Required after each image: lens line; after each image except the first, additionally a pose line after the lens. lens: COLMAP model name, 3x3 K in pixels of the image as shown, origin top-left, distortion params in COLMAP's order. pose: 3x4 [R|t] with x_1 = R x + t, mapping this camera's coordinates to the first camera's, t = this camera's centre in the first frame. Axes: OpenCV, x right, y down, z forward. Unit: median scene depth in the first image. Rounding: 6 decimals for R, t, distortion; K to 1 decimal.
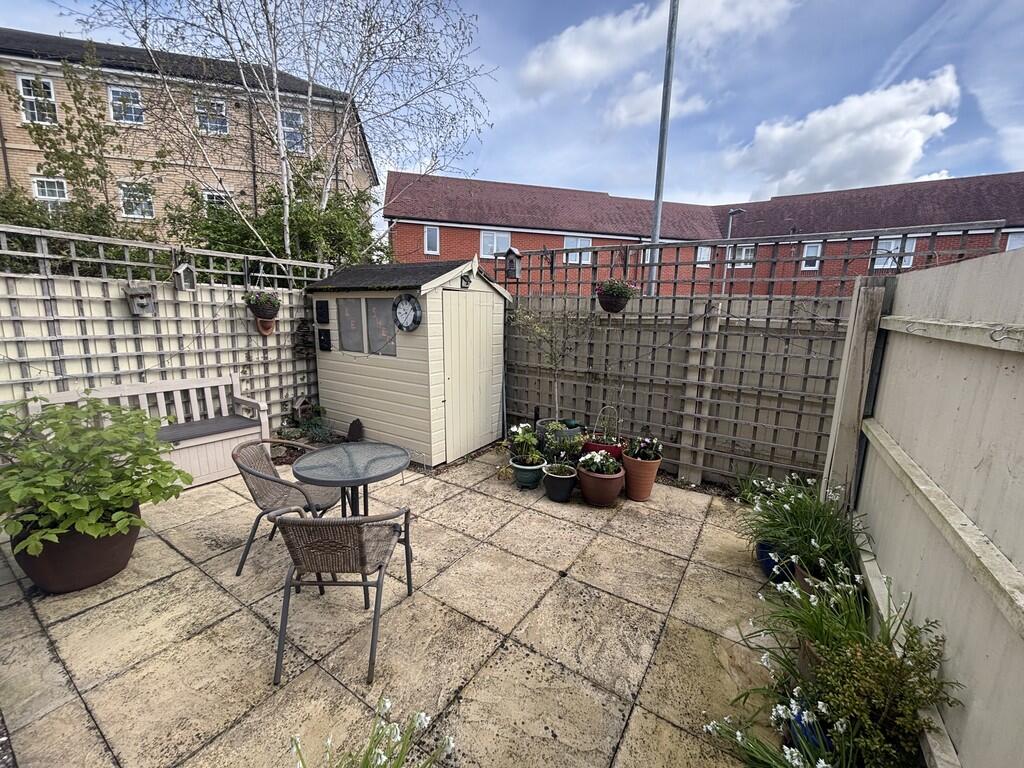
lens RADIAL K [[414.7, 0, 509.7], [0, 414.7, 382.8], [0, 0, 1]] dist [0.000429, 0.000243]
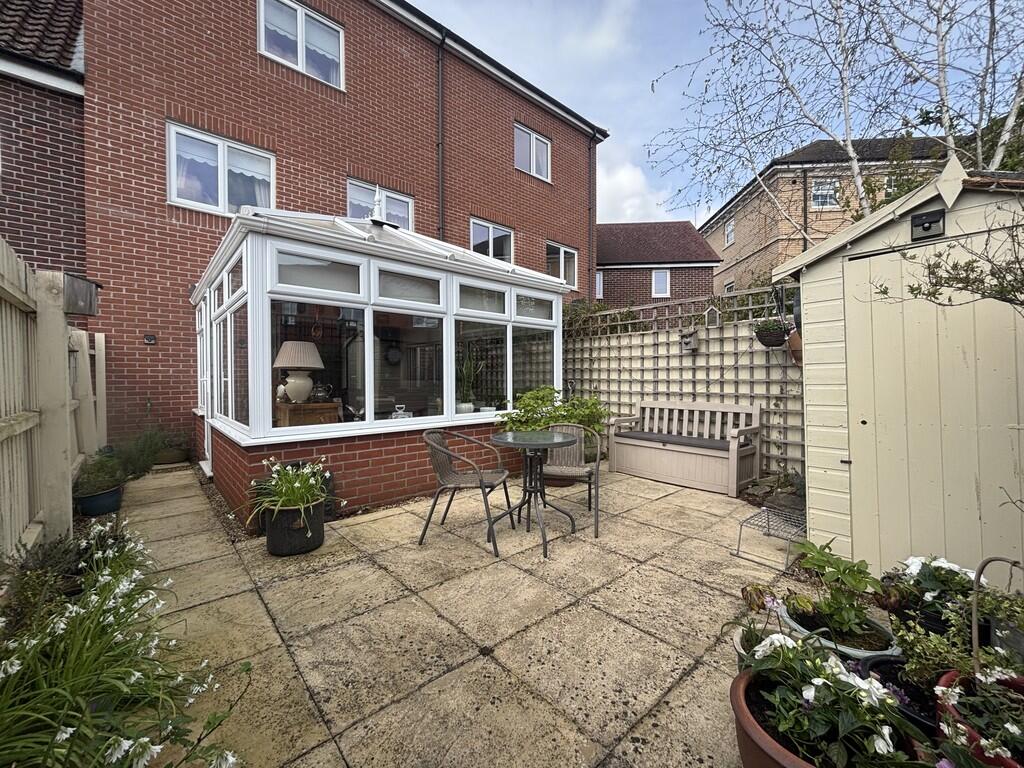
lens RADIAL K [[414.7, 0, 509.7], [0, 414.7, 382.8], [0, 0, 1]] dist [0.000429, 0.000243]
pose [[-0.272459, -0.018131, -0.961997, 0.557116], [-0.166773, 0.985579, 0.028659, 0.000073], [0.947604, 0.168243, -0.271553, 0.819056]]
